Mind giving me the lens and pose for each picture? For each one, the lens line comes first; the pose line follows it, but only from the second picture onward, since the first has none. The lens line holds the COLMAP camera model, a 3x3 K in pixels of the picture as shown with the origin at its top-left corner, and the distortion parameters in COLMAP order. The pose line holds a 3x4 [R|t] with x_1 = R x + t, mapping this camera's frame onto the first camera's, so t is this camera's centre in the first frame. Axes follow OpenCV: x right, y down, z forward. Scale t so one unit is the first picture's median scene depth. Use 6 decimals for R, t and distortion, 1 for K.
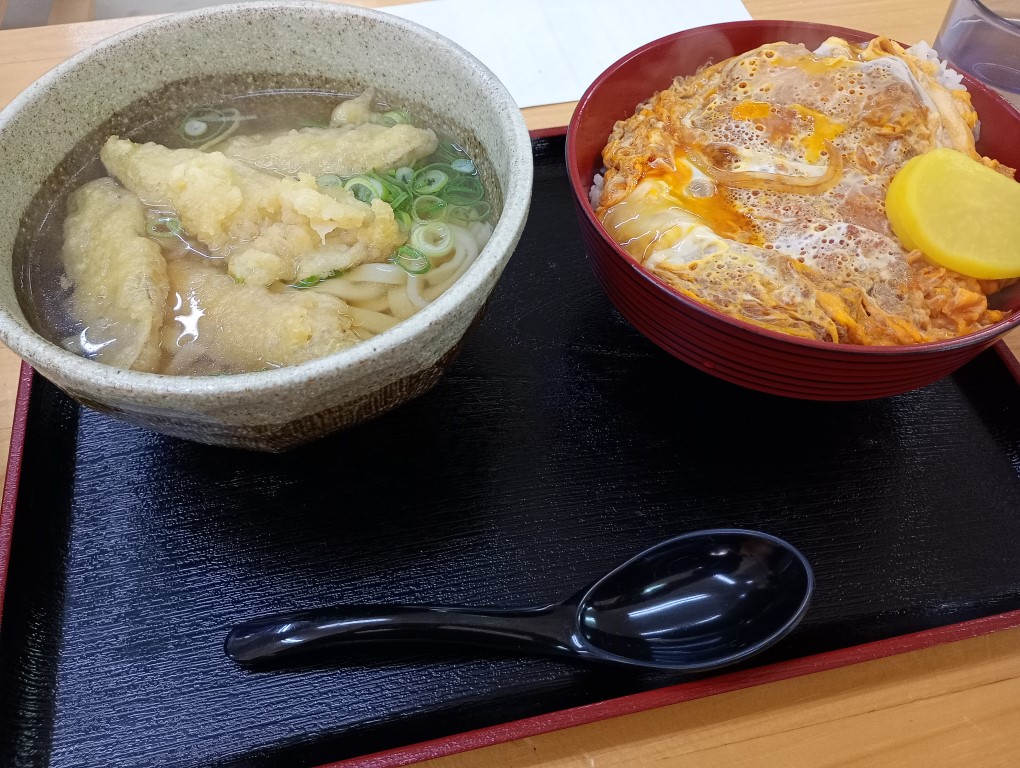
lens RADIAL K [[806.9, 0, 510.0], [0, 806.9, 384.0], [0, 0, 1]] dist [0.004292, -0.075425]
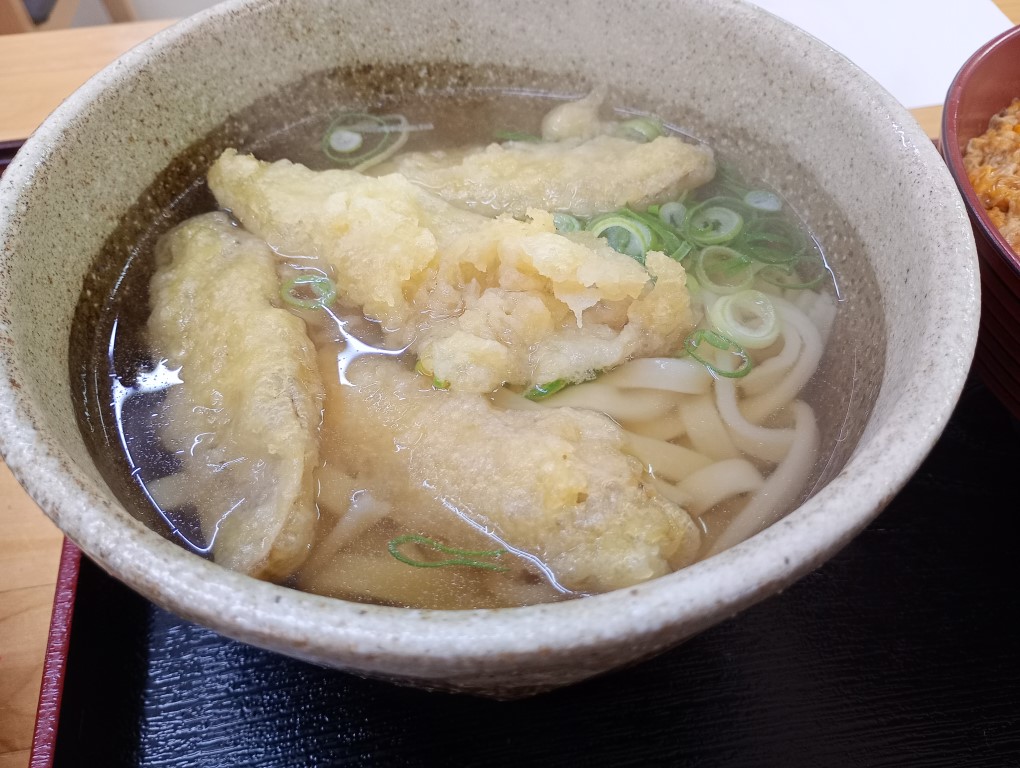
lens RADIAL K [[859.4, 0, 510.0], [0, 859.4, 384.0], [0, 0, 1]] dist [0.000900, -0.092156]
pose [[0.997664, 0.020741, -0.065093, -0.222032], [-0.024918, 0.997637, -0.064025, -0.081941], [0.063611, 0.065498, 0.995823, 0.340170]]
